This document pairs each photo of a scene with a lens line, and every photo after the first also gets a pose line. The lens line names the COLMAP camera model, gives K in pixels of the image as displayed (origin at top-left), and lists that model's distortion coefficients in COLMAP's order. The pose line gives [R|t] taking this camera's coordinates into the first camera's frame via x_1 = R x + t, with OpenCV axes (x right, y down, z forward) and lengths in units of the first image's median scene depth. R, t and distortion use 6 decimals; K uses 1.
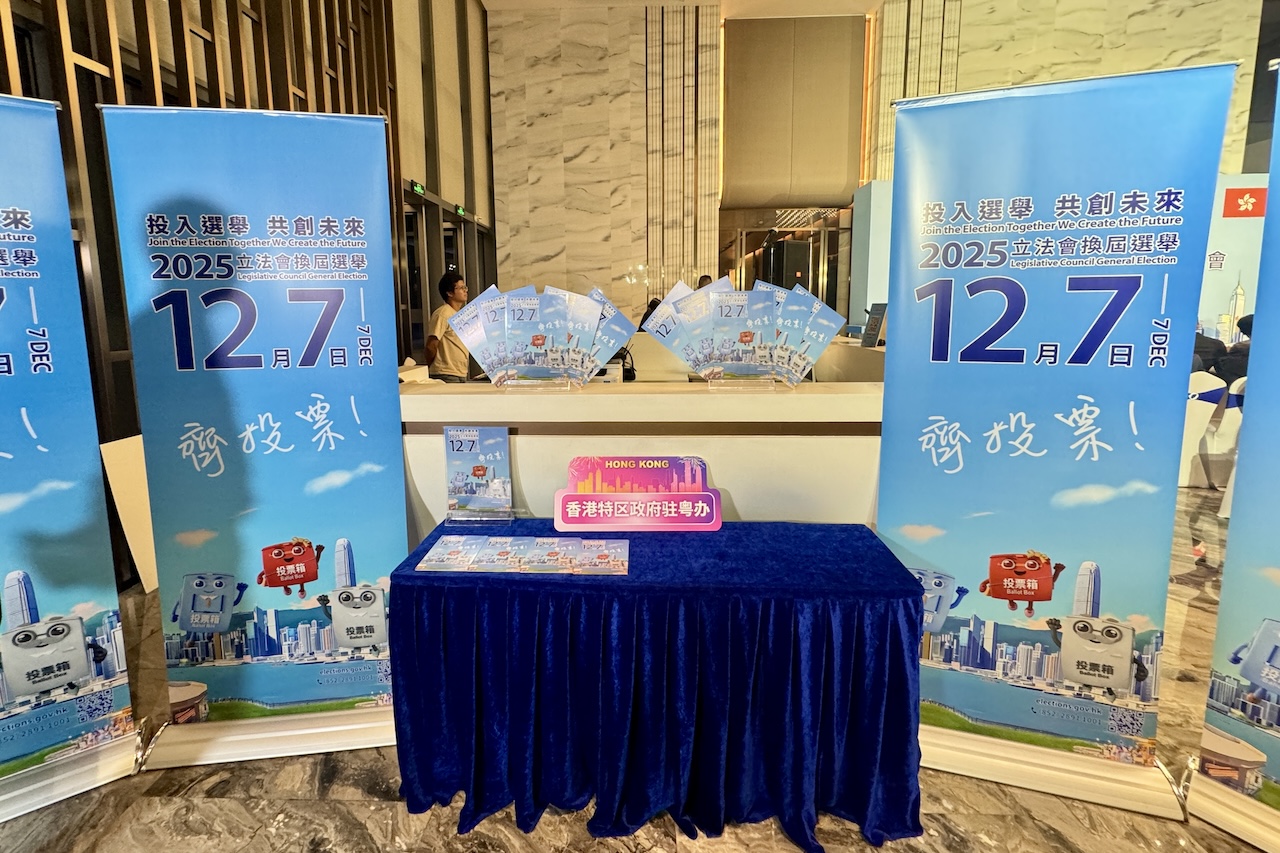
lens RADIAL K [[518.5, 0, 640.4], [0, 518.5, 426.9], [0, 0, 1]] dist [0.001729, 0.000936]
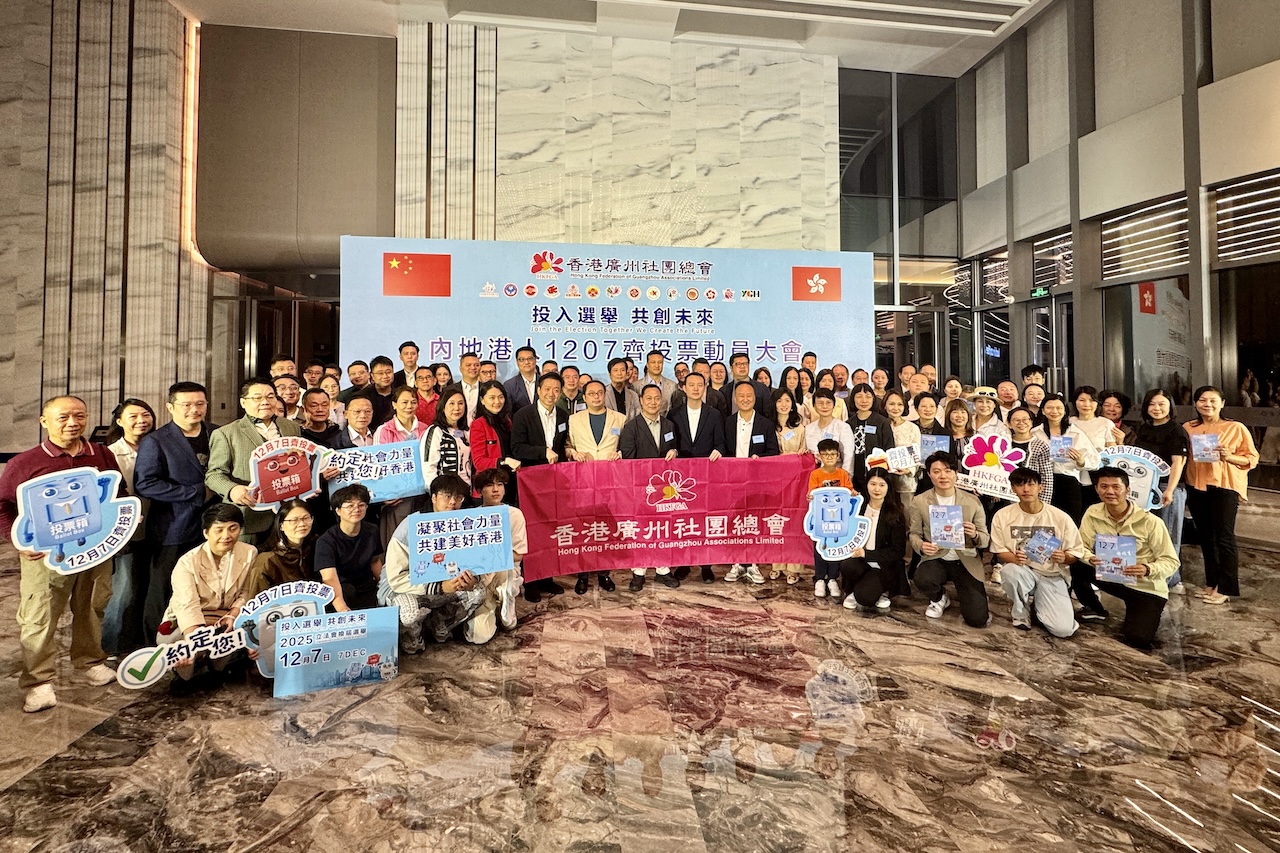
lens RADIAL K [[518.5, 0, 642.3], [0, 518.5, 419.3], [0, 0, 1]] dist [0.001729, 0.000936]
pose [[0.988104, -0.004886, 0.153708, 0.660024], [0.026365, 0.990079, -0.138014, -0.105140], [-0.151509, 0.140425, 0.978430, 0.250738]]
